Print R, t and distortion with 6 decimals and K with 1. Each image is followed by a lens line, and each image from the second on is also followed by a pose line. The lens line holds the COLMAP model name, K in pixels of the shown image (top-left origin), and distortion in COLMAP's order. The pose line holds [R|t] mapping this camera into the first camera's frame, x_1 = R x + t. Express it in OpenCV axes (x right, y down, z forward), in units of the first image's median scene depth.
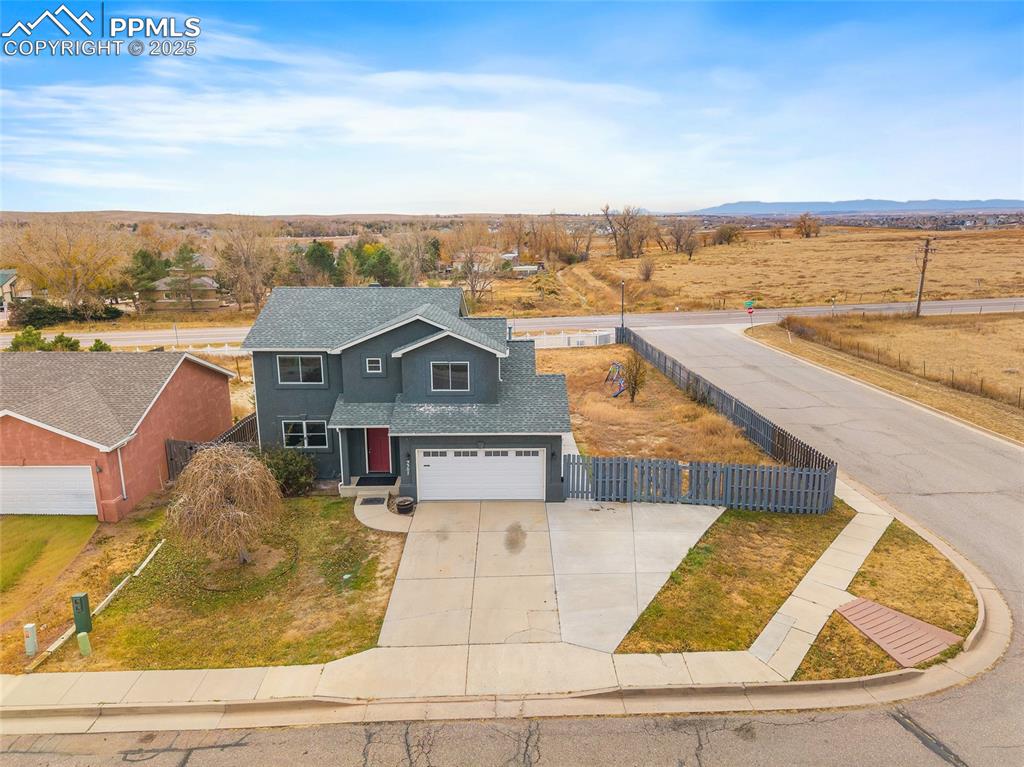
lens RADIAL K [[704.1, 0, 510.3], [0, 704.1, 368.3], [0, 0, 1]] dist [0.002184, 0.006458]
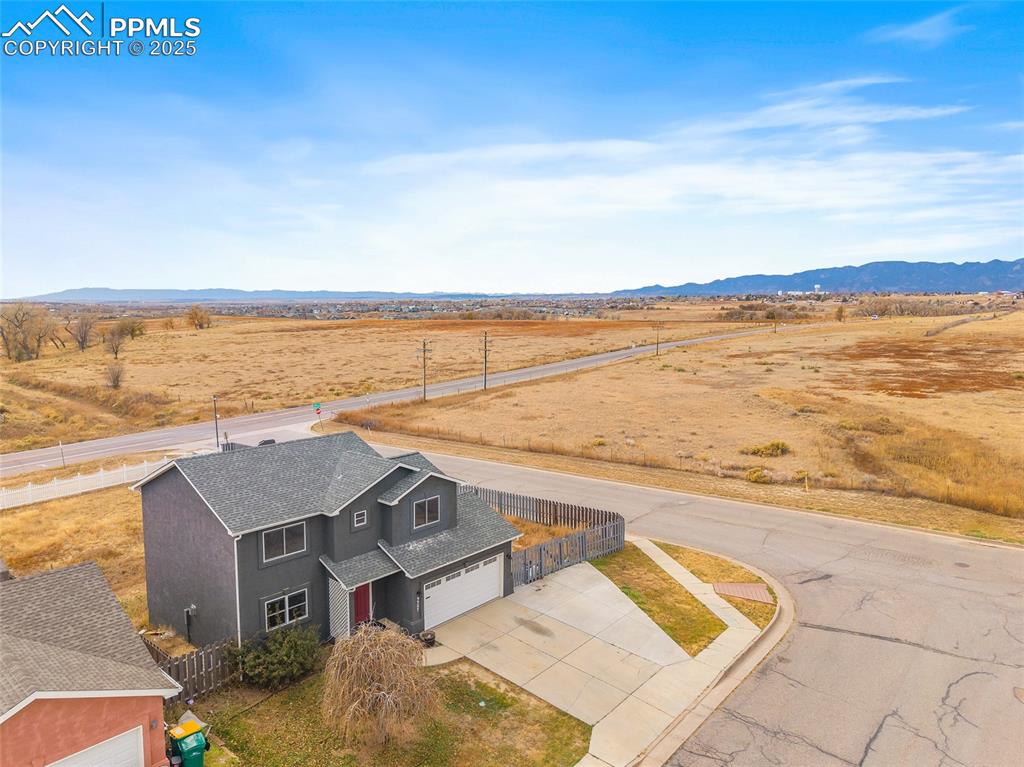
lens RADIAL K [[694.4, 0, 512.0], [0, 694.4, 383.5], [0, 0, 1]] dist [0.025486, -0.033918]
pose [[0.660637, -0.081131, 0.746309, -0.936173], [0.154414, 0.987571, -0.029330, -0.160013], [-0.734653, 0.134617, 0.664954, 0.150399]]
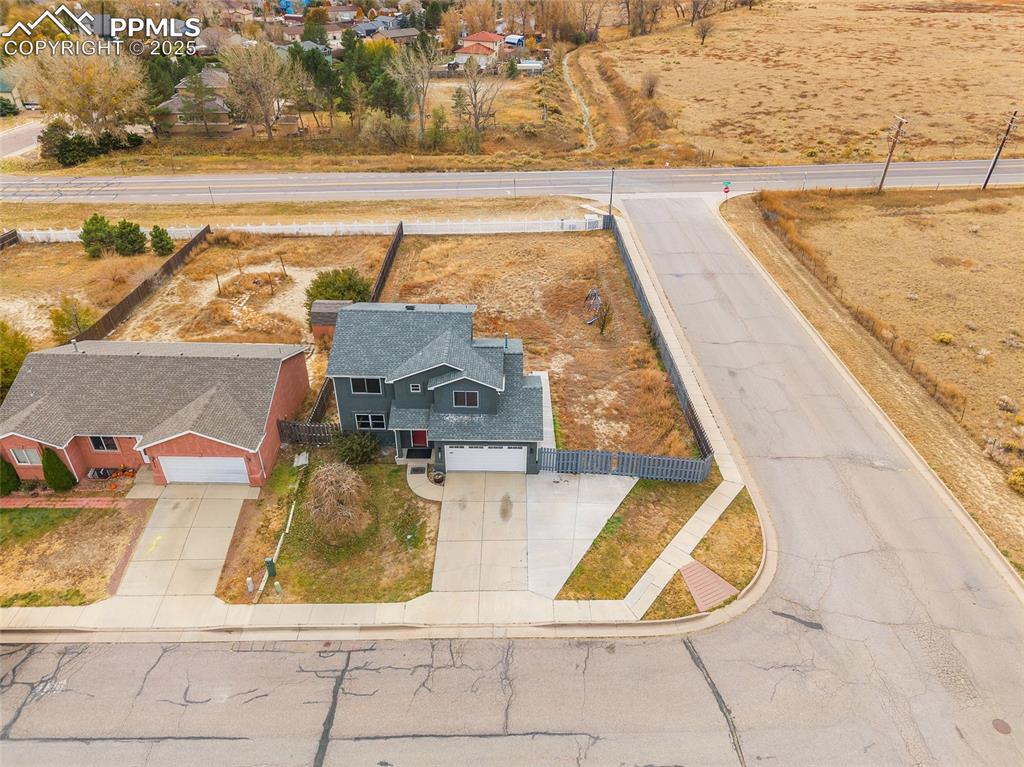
lens RADIAL K [[693.9, 0, 510.8], [0, 693.9, 360.9], [0, 0, 1]] dist [0.032244, -0.035895]
pose [[0.999837, 0.018023, 0.000872, 0.010666], [-0.017267, 0.941691, 0.336036, -0.664683], [0.005236, -0.335996, 0.941849, -0.454856]]
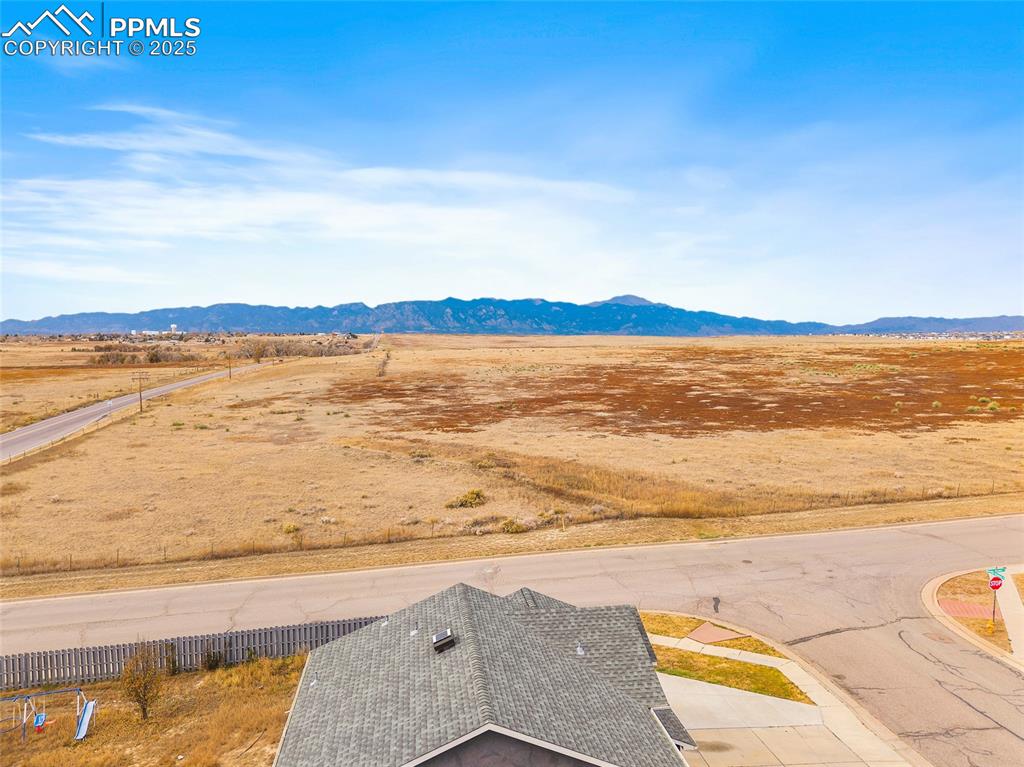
lens RADIAL K [[693.9, 0, 510.8], [0, 693.9, 360.9], [0, 0, 1]] dist [0.032244, -0.035895]
pose [[-0.144154, -0.022662, 0.989296, -1.056735], [0.213100, 0.975570, 0.053399, -0.491209], [-0.966337, 0.218517, -0.135803, 1.356120]]
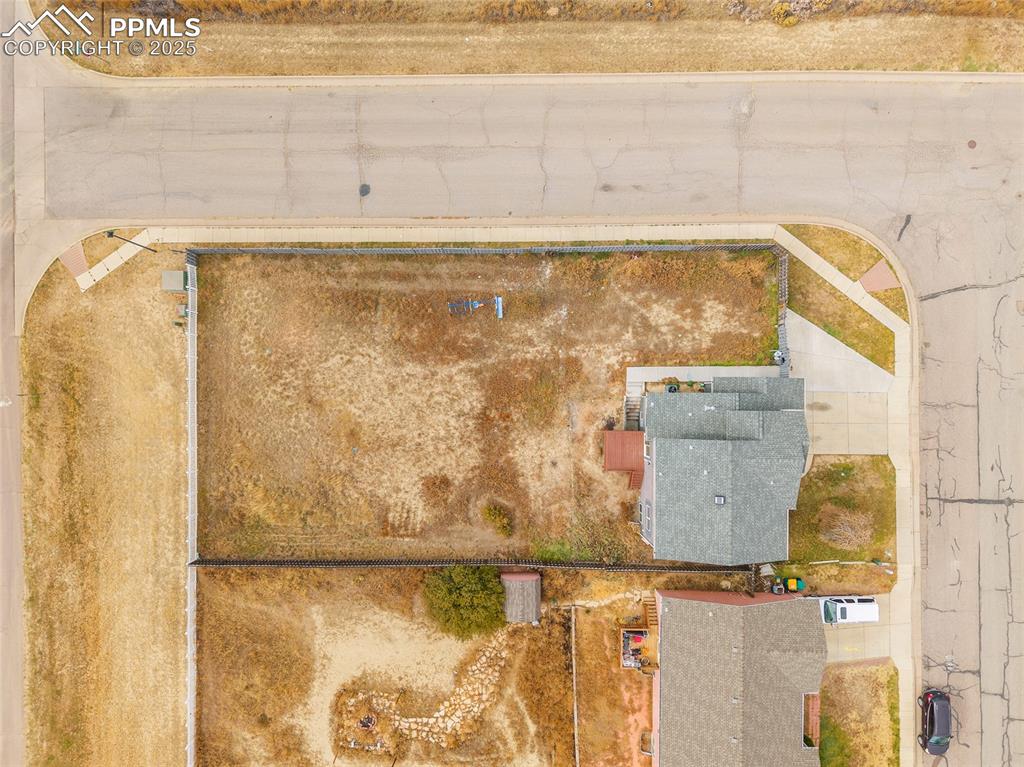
lens RADIAL K [[694.4, 0, 512.0], [0, 694.4, 383.5], [0, 0, 1]] dist [0.025486, -0.033918]
pose [[0.011624, -0.999460, 0.030719, 0.001398], [0.203951, 0.032445, 0.978443, -2.262503], [-0.978912, -0.005108, 0.204218, 1.562655]]
